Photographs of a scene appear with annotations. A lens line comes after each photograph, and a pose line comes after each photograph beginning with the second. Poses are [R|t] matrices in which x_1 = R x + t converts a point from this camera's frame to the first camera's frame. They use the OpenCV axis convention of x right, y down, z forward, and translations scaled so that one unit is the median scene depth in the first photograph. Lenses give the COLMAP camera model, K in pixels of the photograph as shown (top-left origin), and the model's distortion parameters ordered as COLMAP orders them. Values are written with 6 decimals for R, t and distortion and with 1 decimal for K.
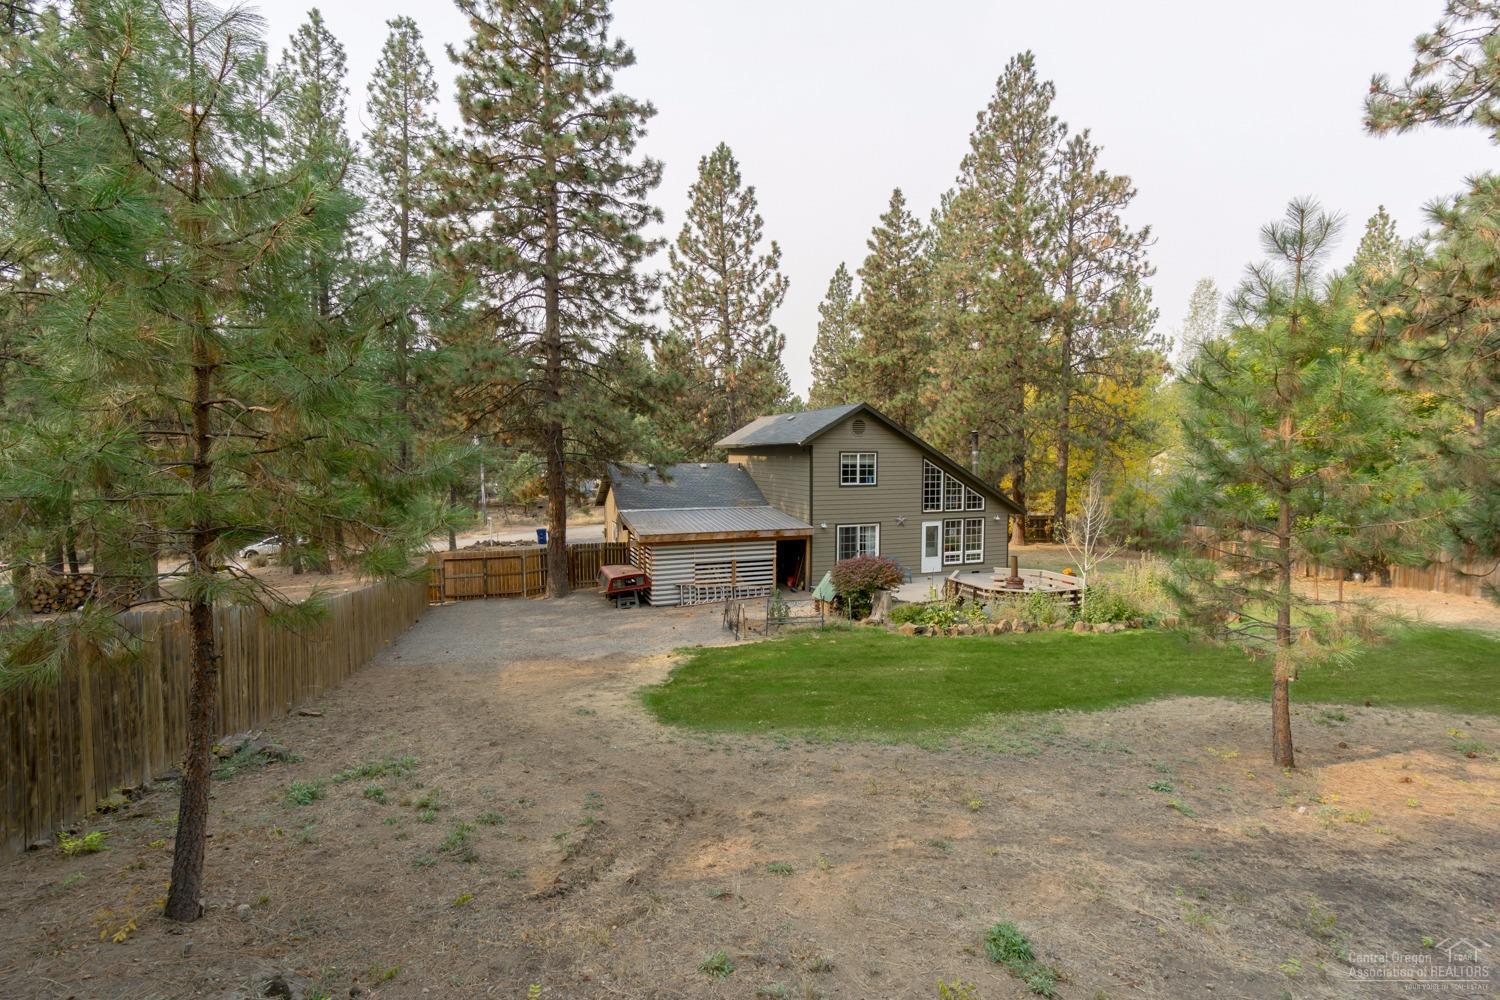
lens RADIAL K [[637.1, 0, 746.4], [0, 637.1, 463.0], [0, 0, 1]] dist [-0.002534, -0.000352]
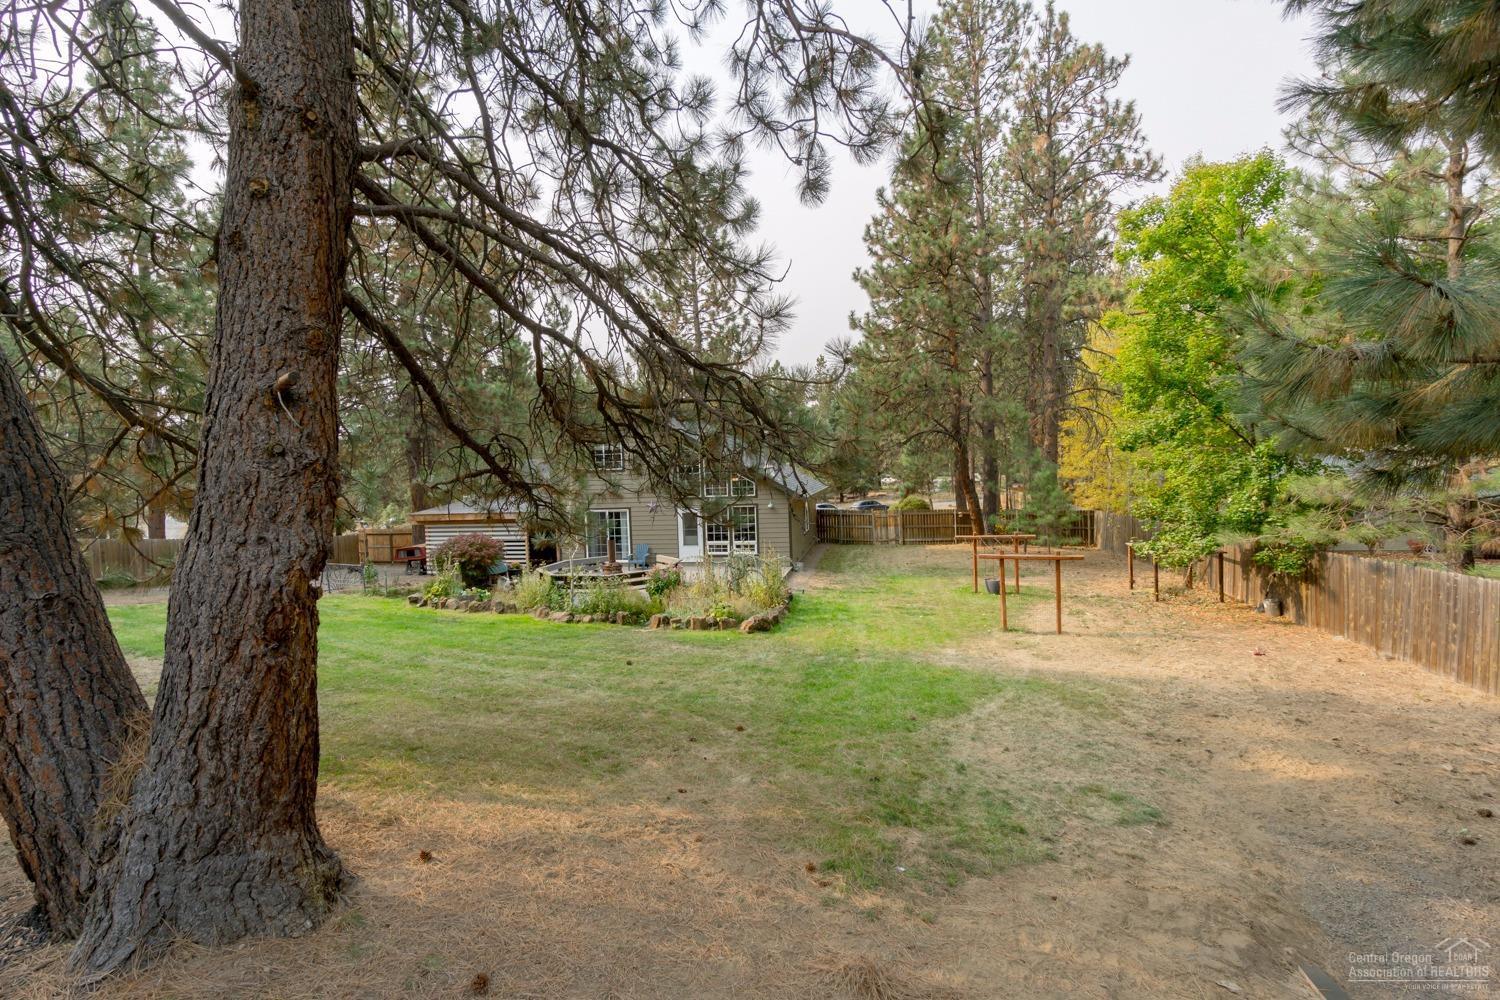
lens RADIAL K [[637.1, 0, 746.4], [0, 637.1, 463.0], [0, 0, 1]] dist [-0.002534, -0.000352]
pose [[0.873025, -0.025066, -0.487031, 0.811126], [0.026899, 0.999633, -0.003231, 0.030726], [0.486933, -0.010280, 0.873379, 0.220985]]
